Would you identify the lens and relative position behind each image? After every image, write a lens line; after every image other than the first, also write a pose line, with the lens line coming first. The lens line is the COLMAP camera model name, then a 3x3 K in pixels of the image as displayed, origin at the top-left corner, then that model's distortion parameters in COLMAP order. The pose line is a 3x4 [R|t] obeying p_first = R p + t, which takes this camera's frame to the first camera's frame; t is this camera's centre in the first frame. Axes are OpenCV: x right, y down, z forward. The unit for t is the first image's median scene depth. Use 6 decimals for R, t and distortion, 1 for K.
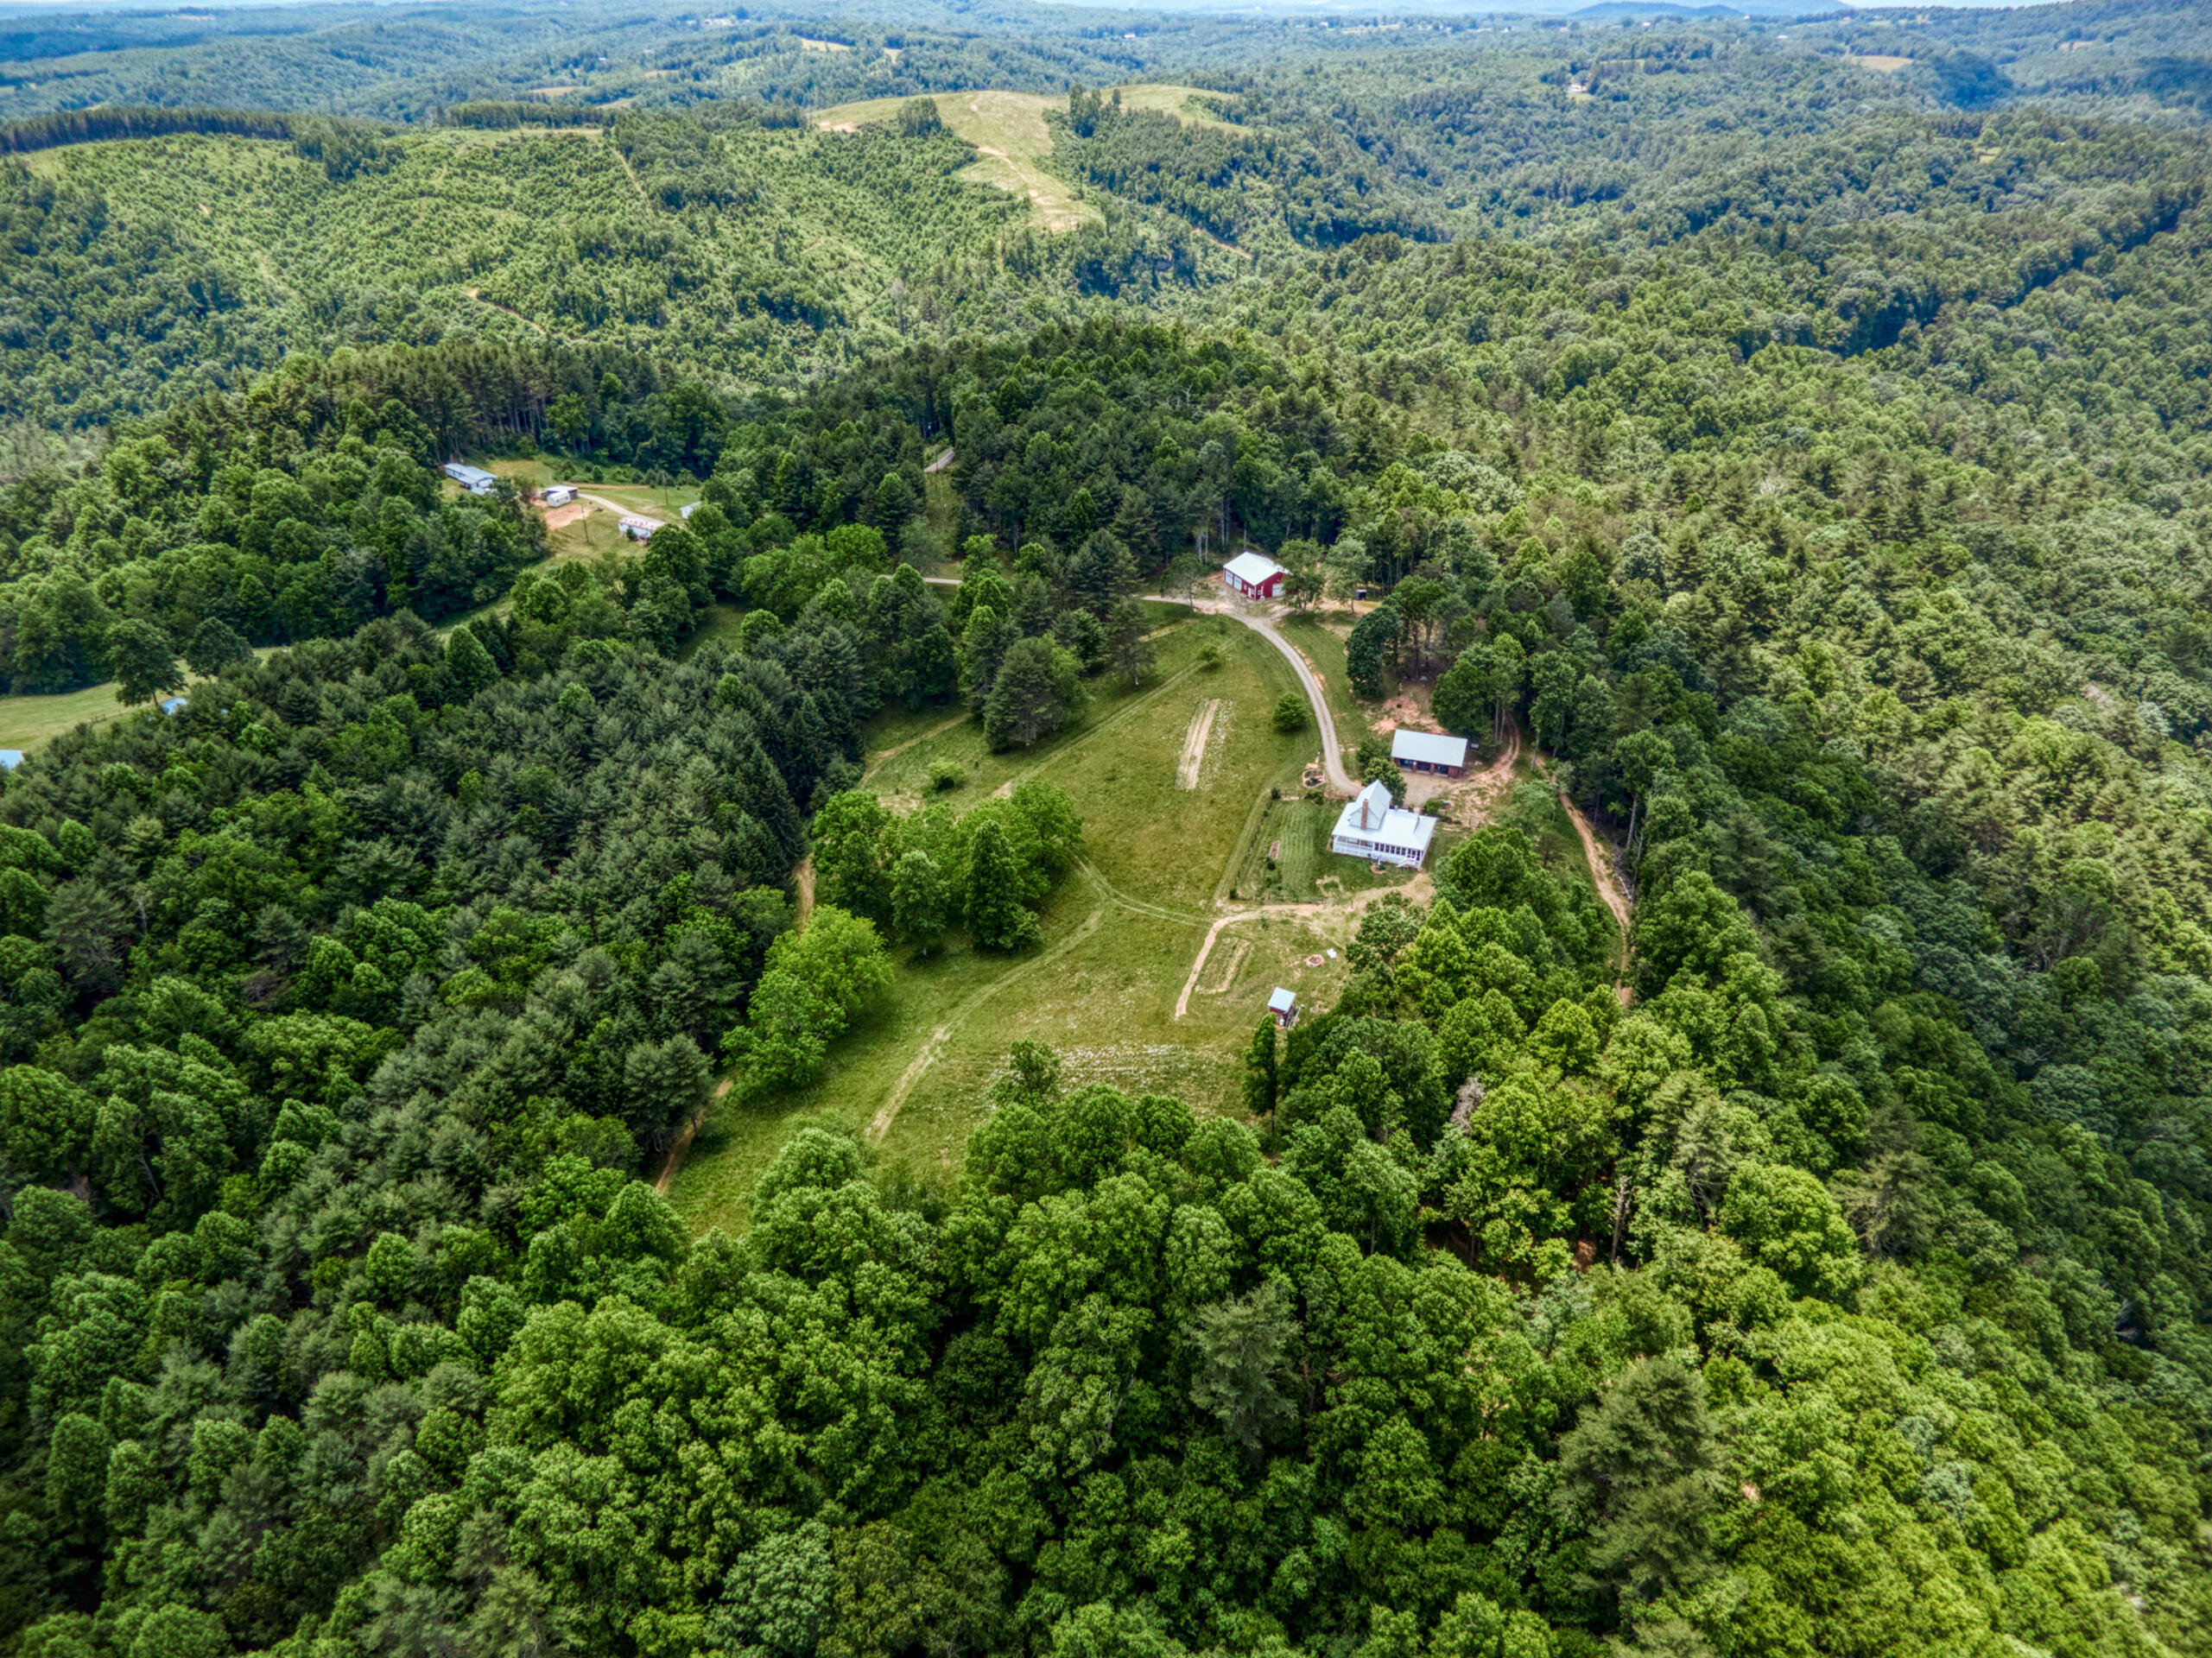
lens RADIAL K [[1518.3, 0, 1111.4], [0, 1518.3, 827.8], [0, 0, 1]] dist [0.012443, -0.052721]
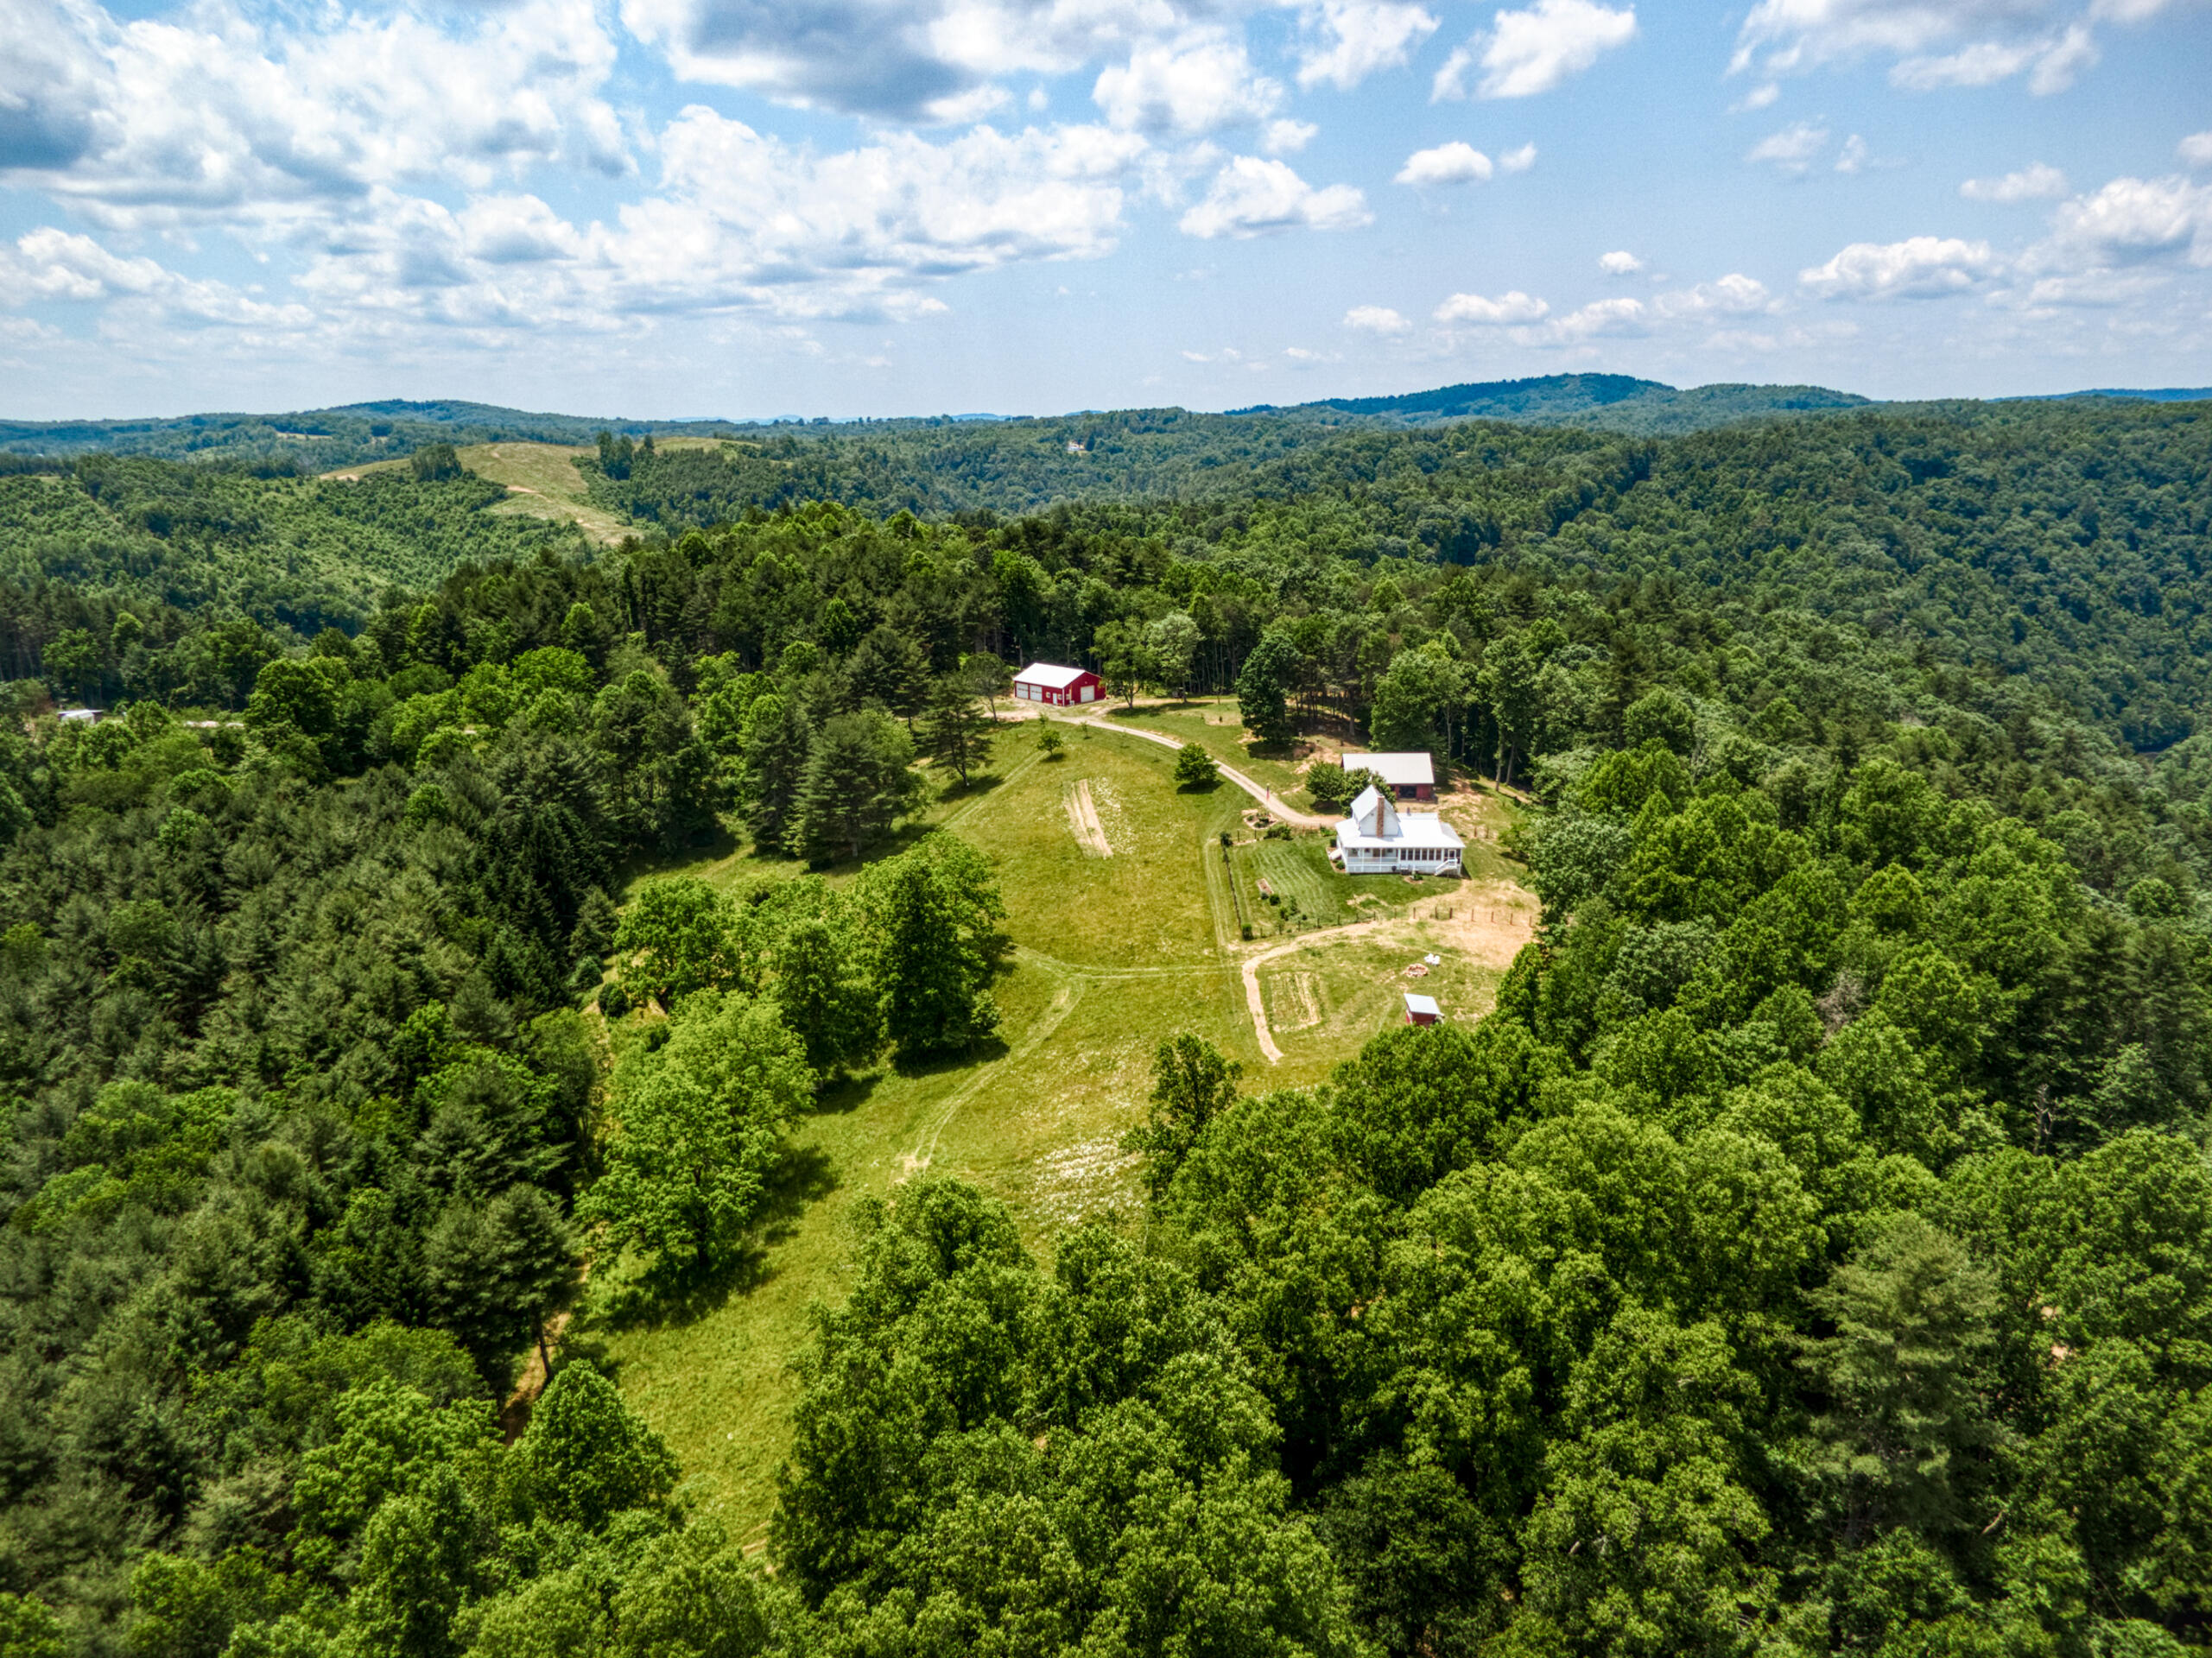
lens RADIAL K [[1515.2, 0, 1111.4], [0, 1515.2, 829.4], [0, 0, 1]] dist [0.025319, -0.079262]
pose [[0.946578, -0.091933, 0.309094, -0.060238], [0.164902, 0.961697, -0.218966, 0.042845], [-0.277124, 0.258239, 0.925481, 0.095992]]
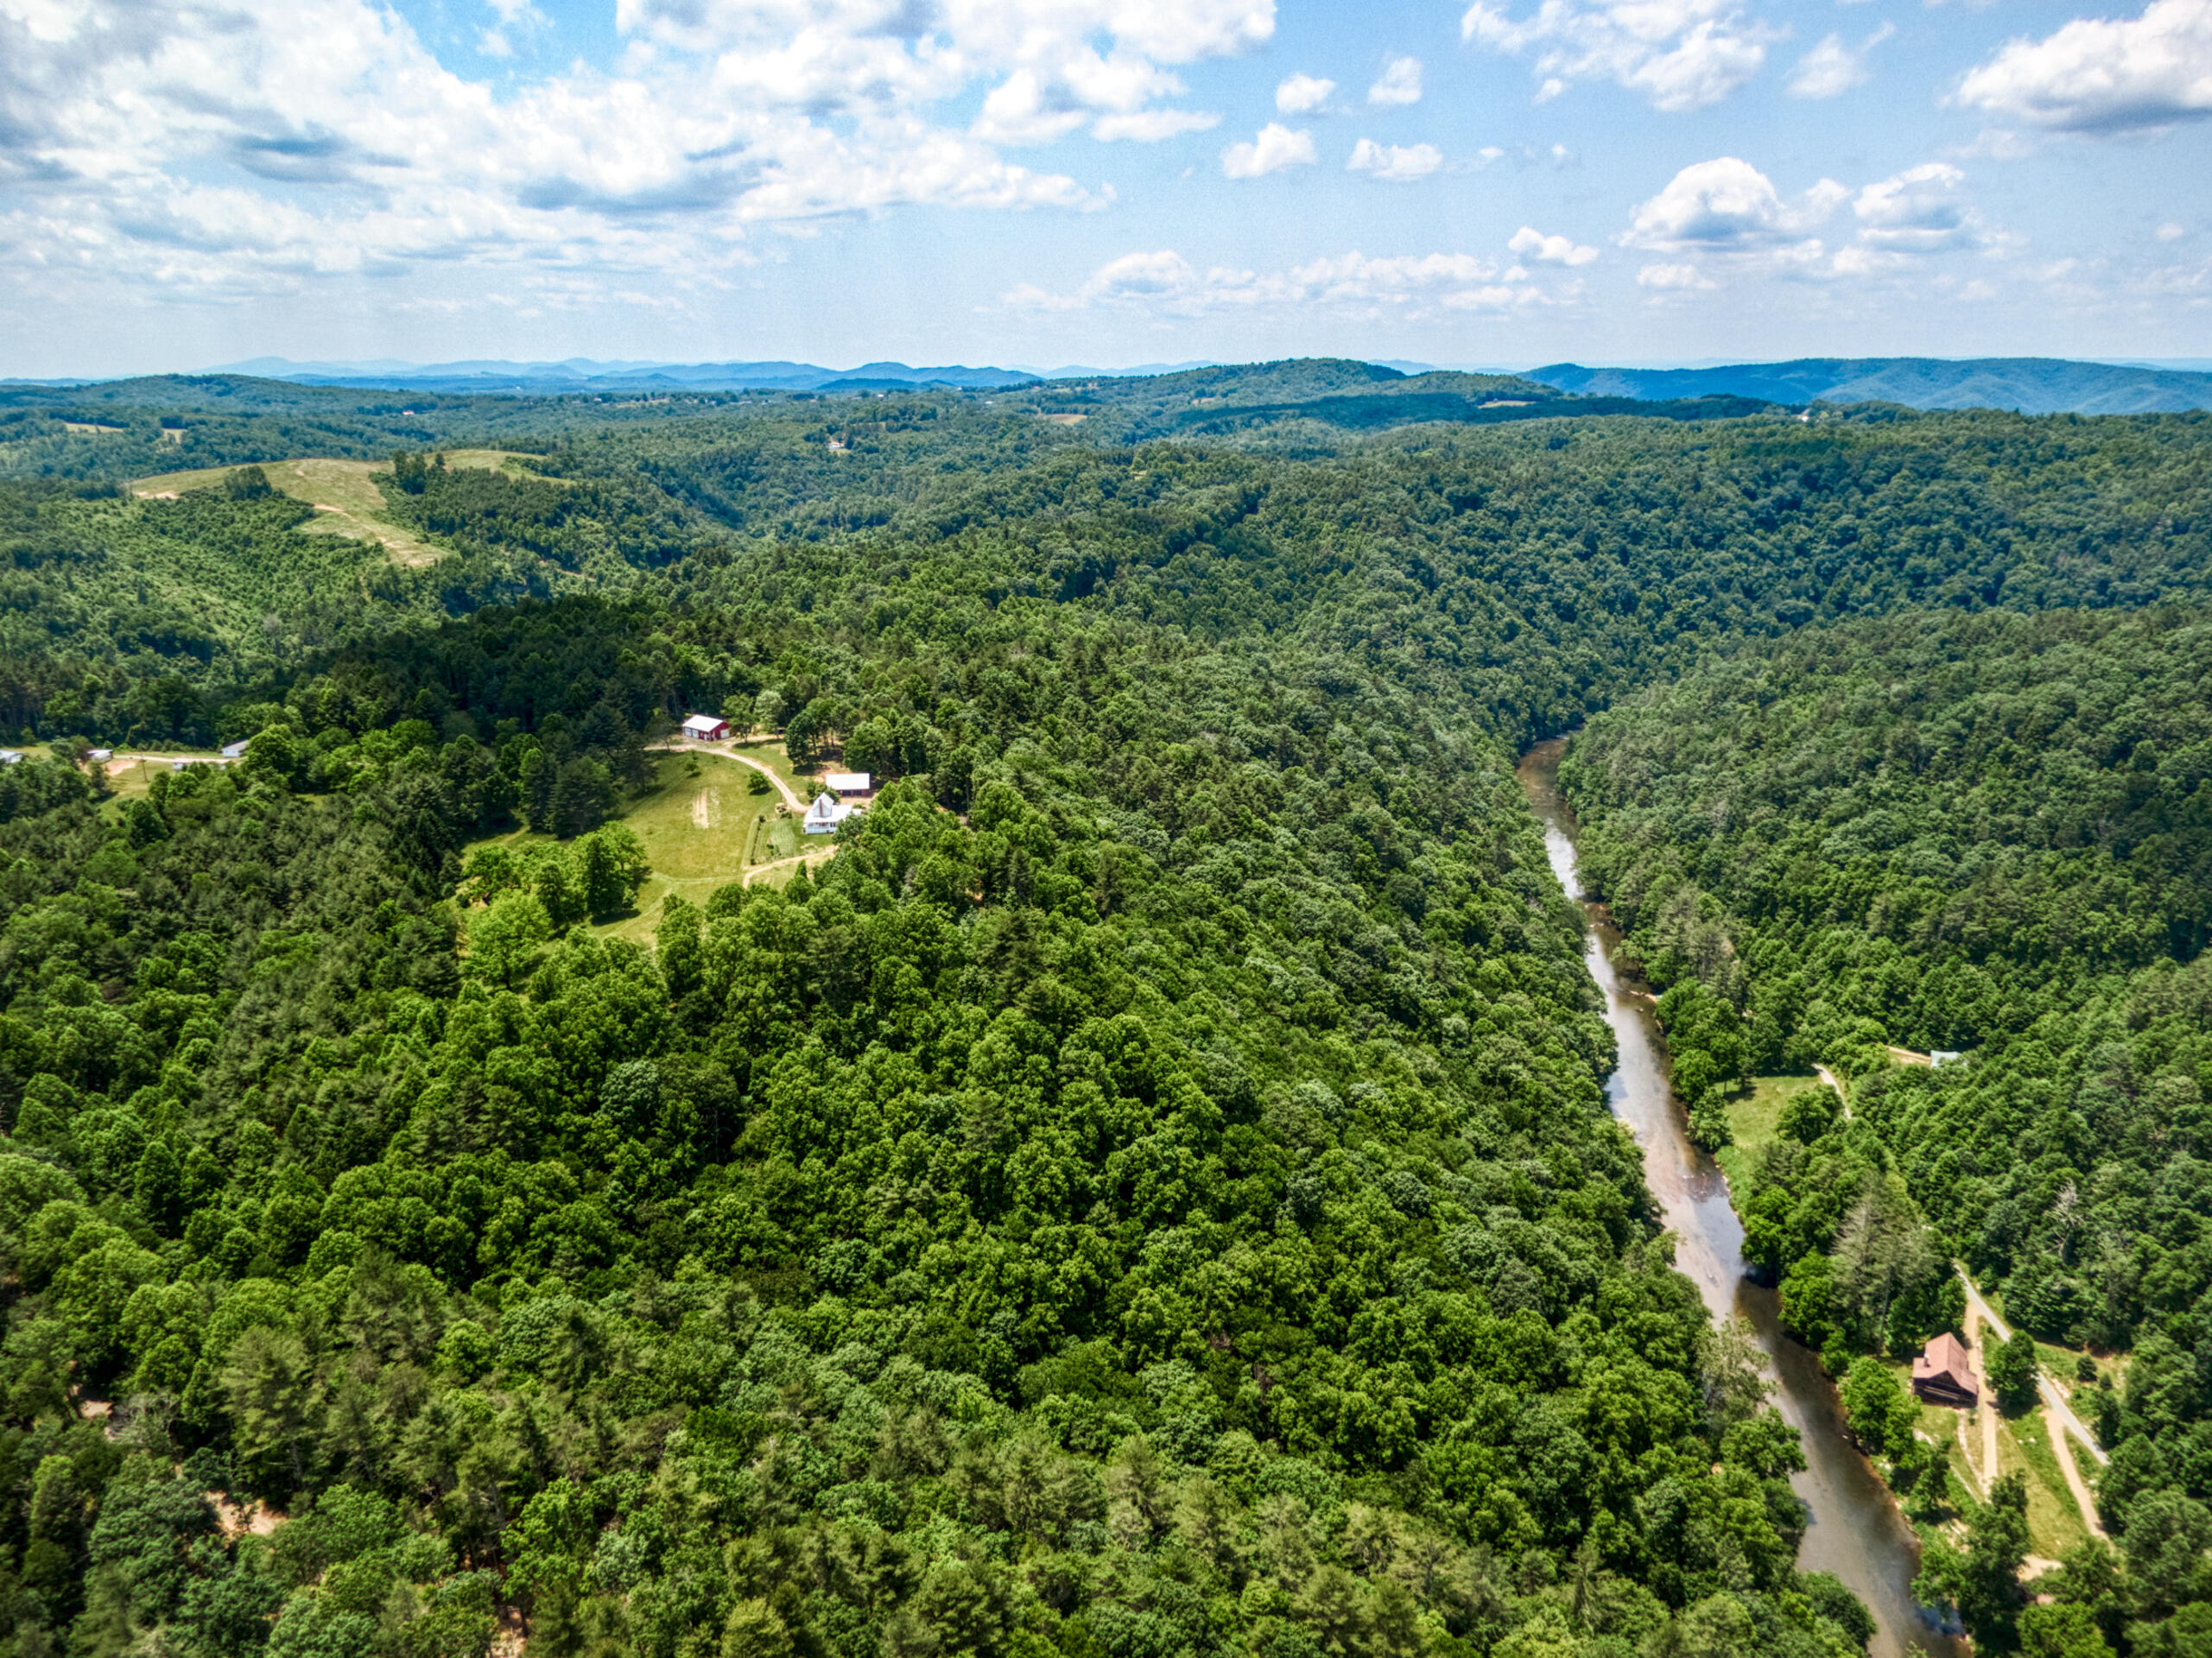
lens RADIAL K [[1508.2, 0, 1107.7], [0, 1508.2, 841.4], [0, 0, 1]] dist [0.036712, -0.088827]
pose [[0.901736, -0.130804, 0.412023, -0.073945], [0.211518, 0.964740, -0.156645, 0.108348], [-0.377006, 0.228402, 0.897607, -0.193672]]
